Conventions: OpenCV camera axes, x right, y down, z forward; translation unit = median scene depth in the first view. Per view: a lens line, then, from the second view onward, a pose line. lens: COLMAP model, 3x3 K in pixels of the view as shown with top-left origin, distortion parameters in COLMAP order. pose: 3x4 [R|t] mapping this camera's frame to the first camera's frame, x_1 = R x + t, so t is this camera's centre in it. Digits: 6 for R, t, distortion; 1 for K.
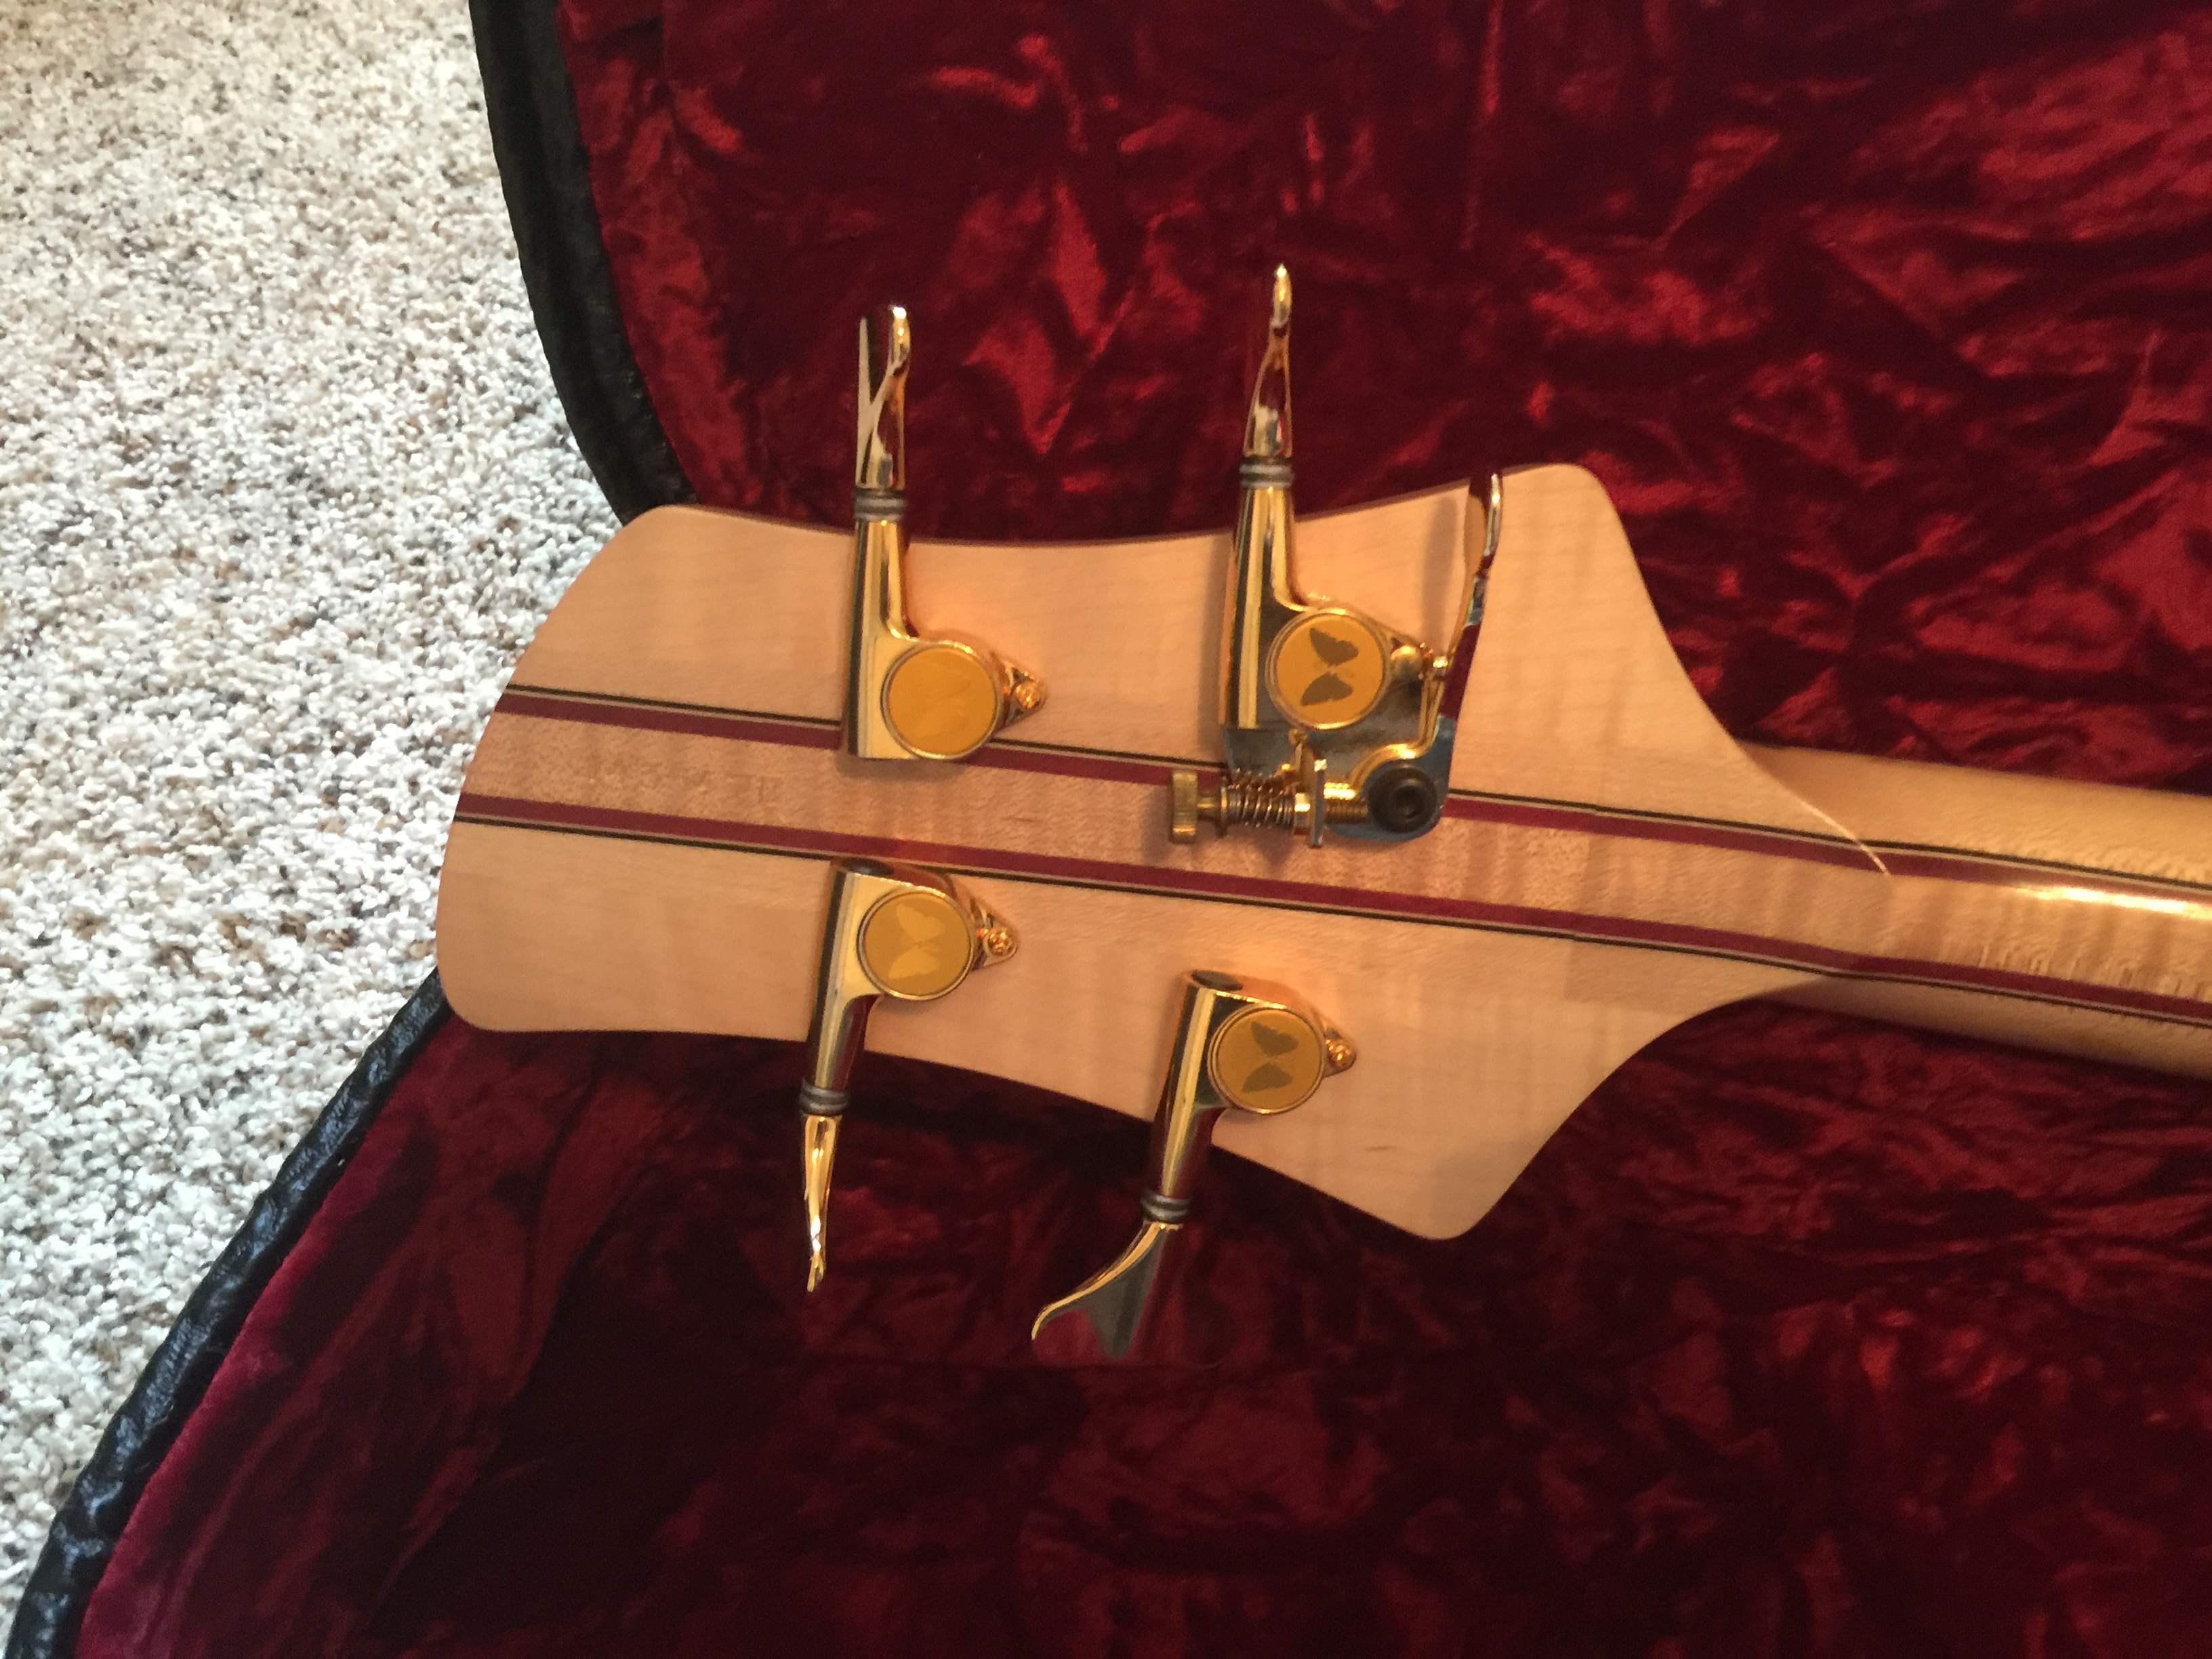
lens RADIAL K [[1888.0, 0, 1161.2], [0, 1888.0, 792.2], [0, 0, 1]] dist [0.131925, -0.218209]
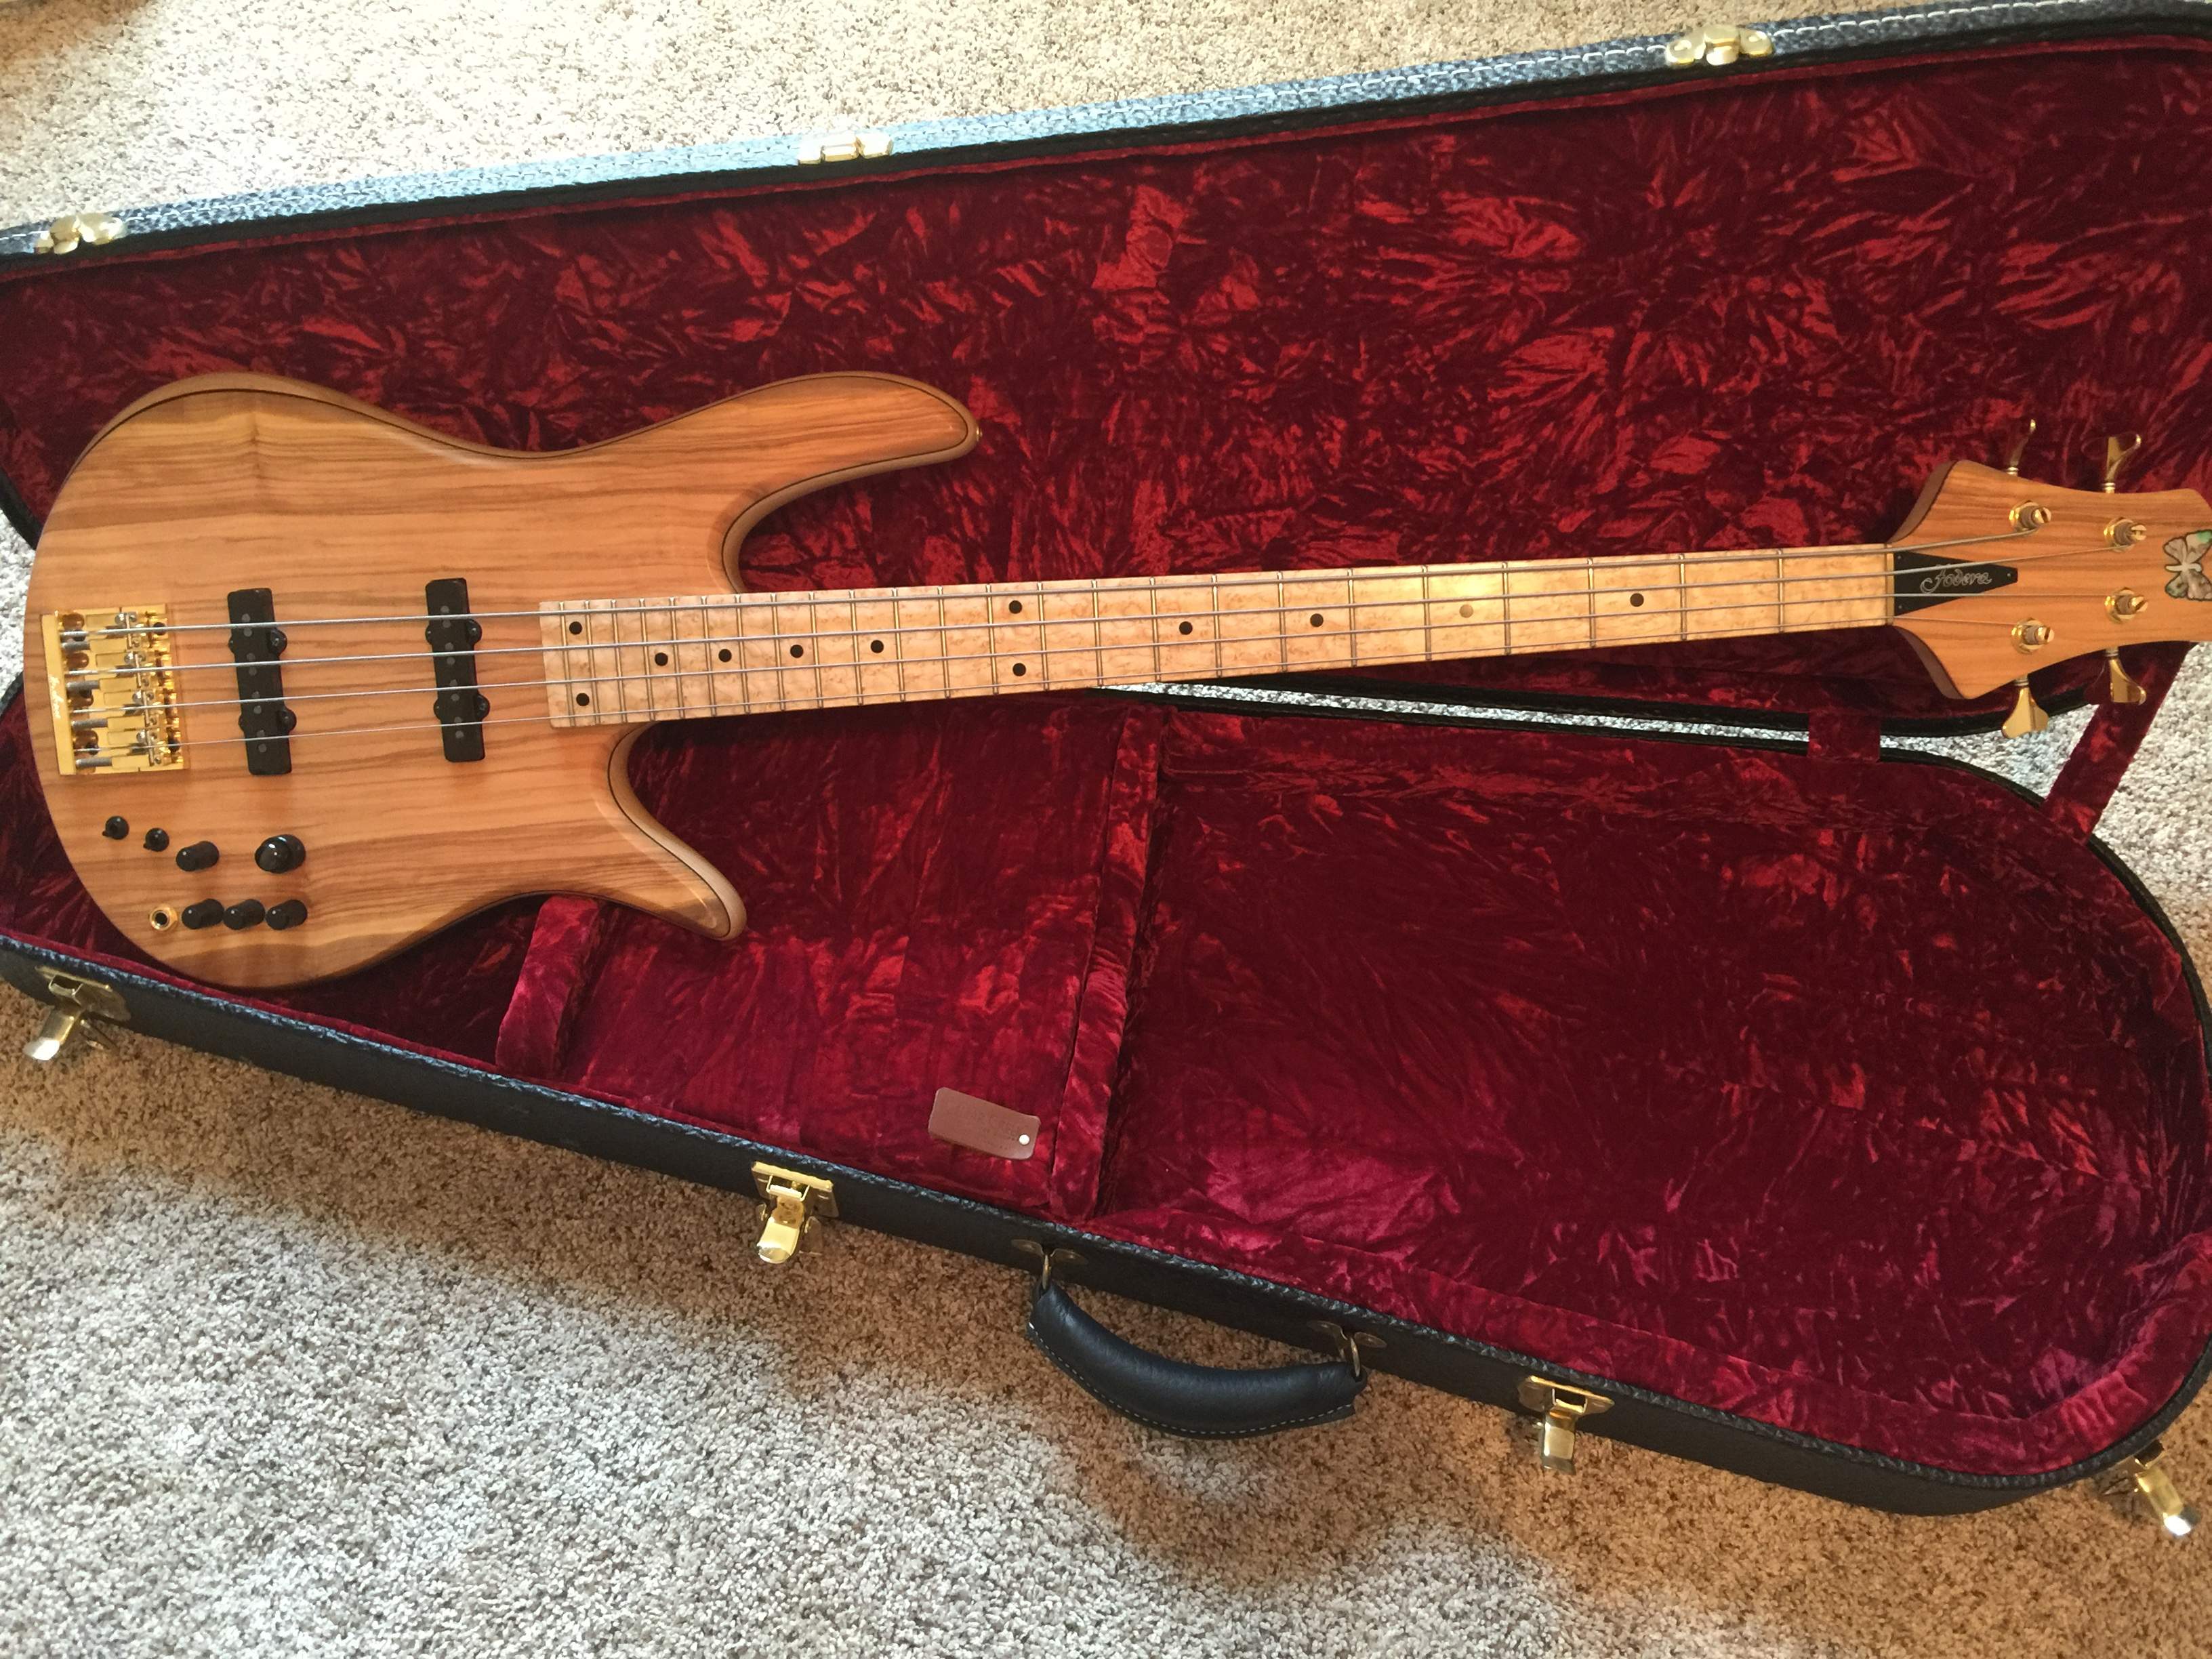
lens RADIAL K [[1888.0, 0, 1161.2], [0, 1888.0, 792.2], [0, 0, 1]] dist [0.131925, -0.218209]
pose [[0.987537, -0.124600, 0.096149, 1.464829], [0.102157, 0.972210, 0.210647, -0.276436], [-0.119724, -0.198199, 0.972822, -2.952577]]
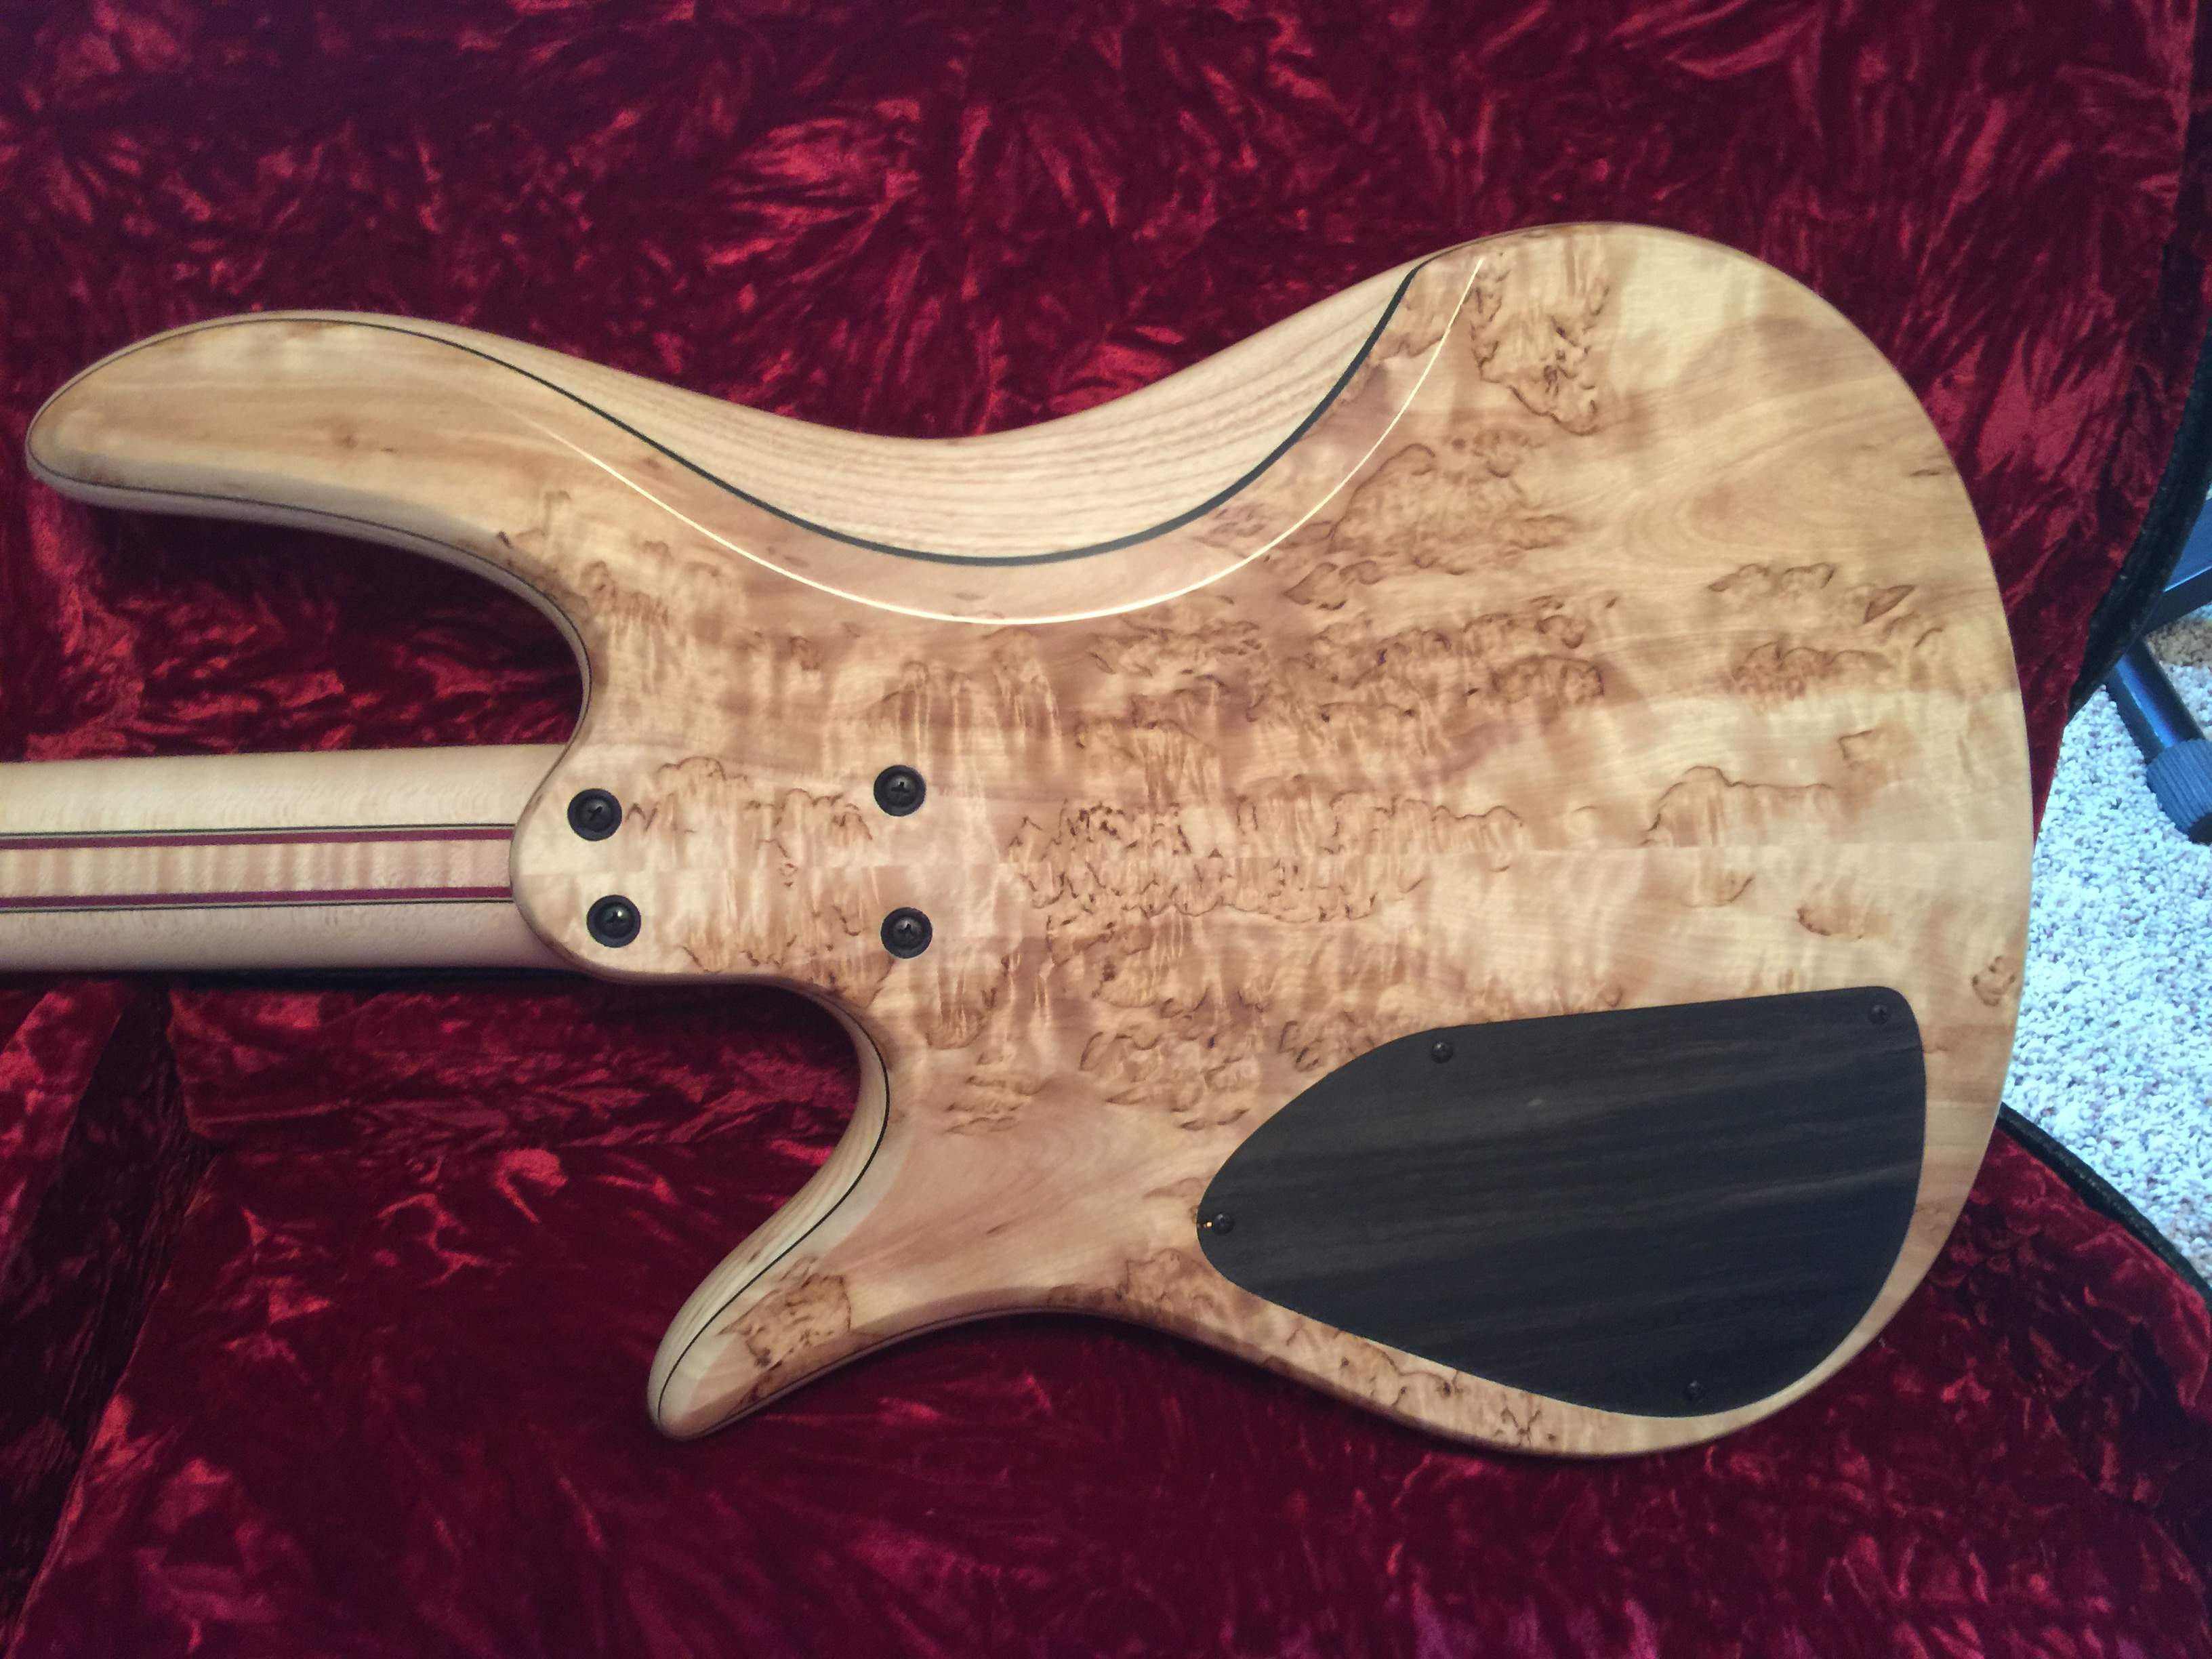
lens RADIAL K [[1843.4, 0, 1146.6], [0, 1843.4, 791.8], [0, 0, 1]] dist [0.099182, -0.162749]
pose [[0.955113, -0.147692, 0.256798, 2.381217], [0.174298, 0.981103, -0.084006, 0.537534], [-0.239539, 0.124994, 0.962807, -1.144129]]
